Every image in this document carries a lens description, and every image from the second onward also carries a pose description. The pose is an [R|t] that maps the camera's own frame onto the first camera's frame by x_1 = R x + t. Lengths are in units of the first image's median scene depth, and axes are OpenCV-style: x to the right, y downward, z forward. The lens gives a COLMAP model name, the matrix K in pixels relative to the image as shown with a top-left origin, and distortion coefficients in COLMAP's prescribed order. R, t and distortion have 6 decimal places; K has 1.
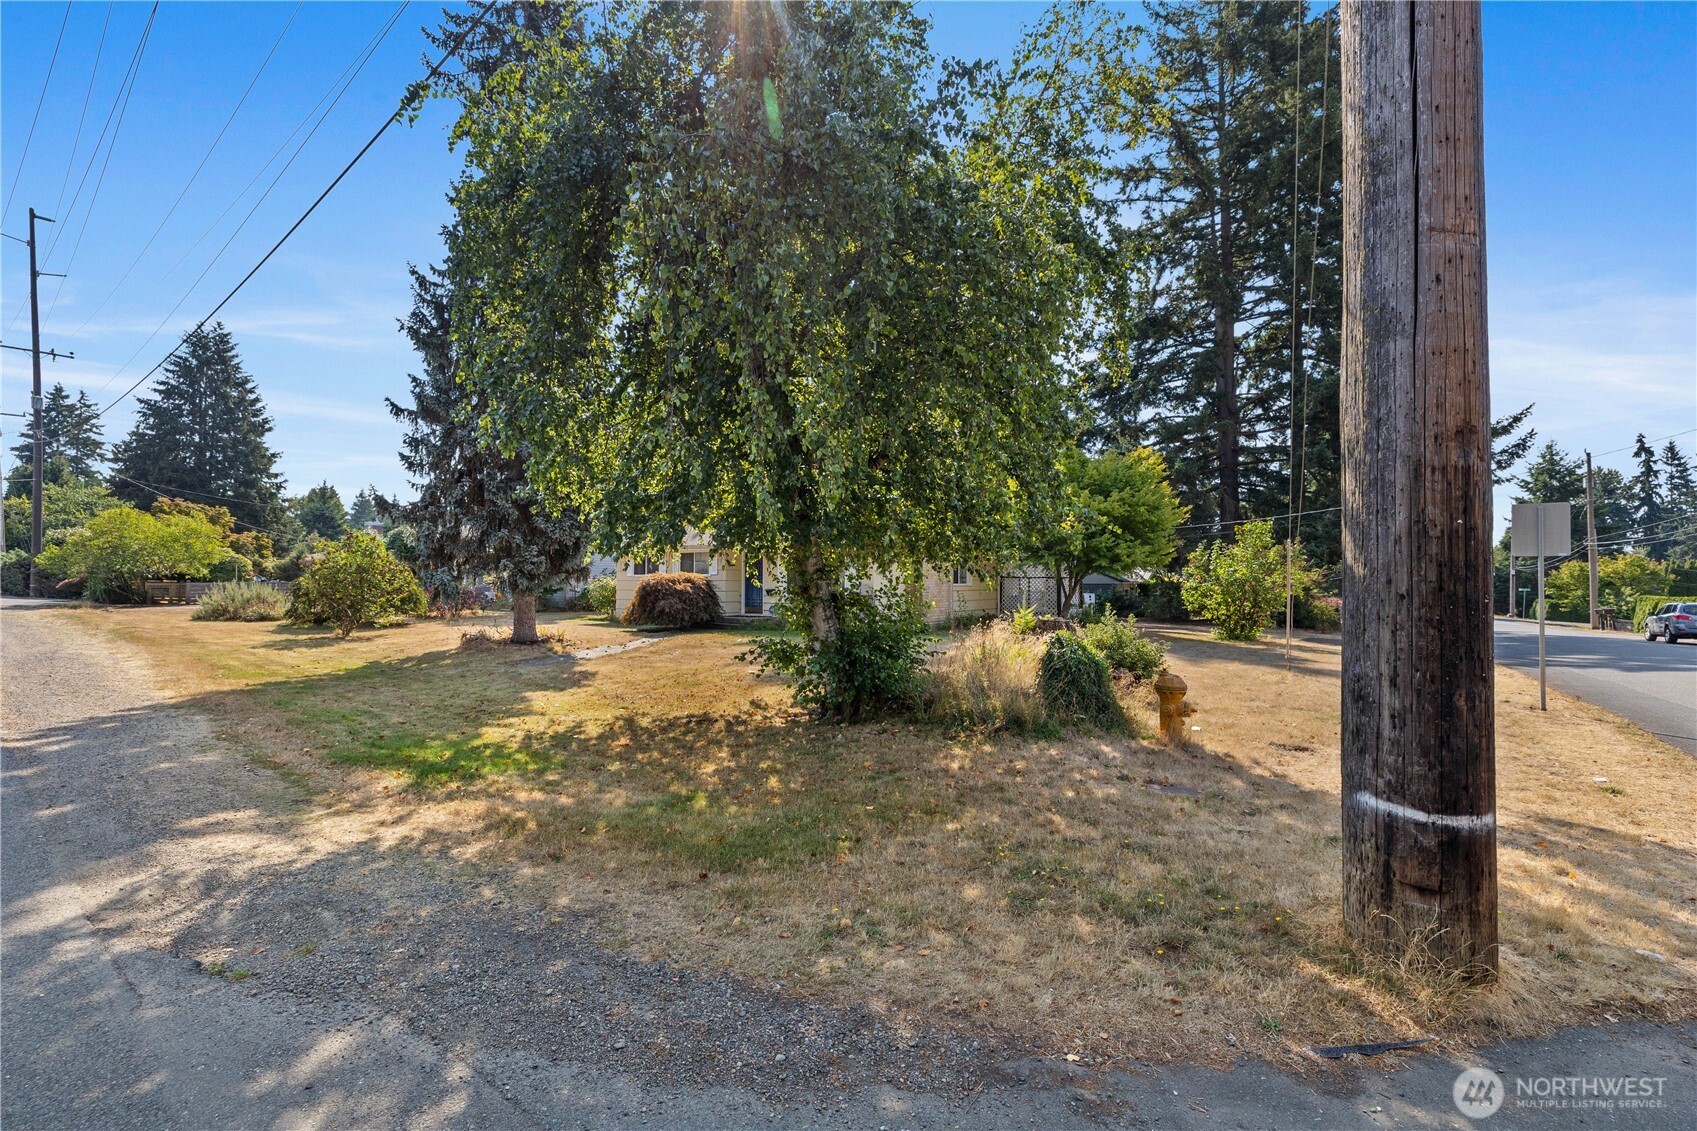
lens RADIAL K [[687.9, 0, 847.9], [0, 687.9, 597.6], [0, 0, 1]] dist [-0.001173, 0.002846]
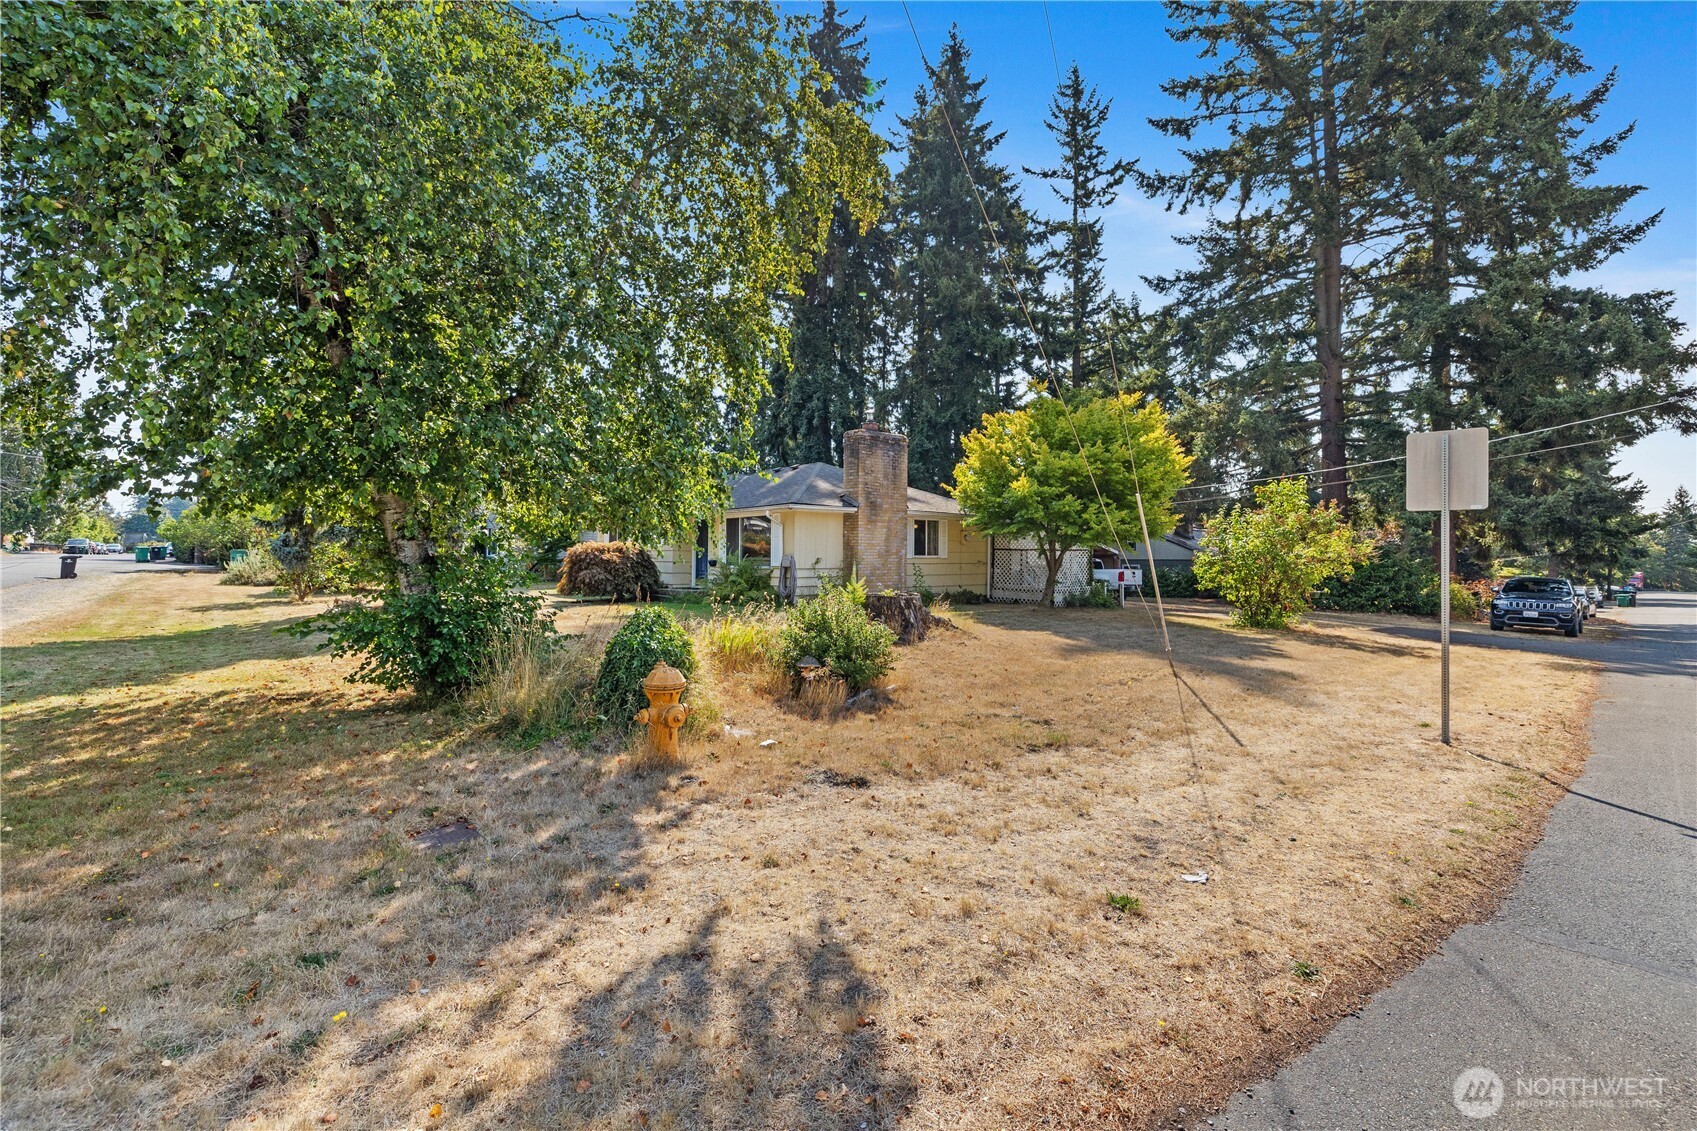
lens RADIAL K [[707.5, 0, 834.9], [0, 707.5, 569.5], [0, 0, 1]] dist [-0.001946, 0.003685]
pose [[0.983389, 0.010301, -0.181218, 0.215157], [-0.010968, 0.999936, -0.002682, 0.001521], [0.181179, 0.004625, 0.983439, 0.082173]]
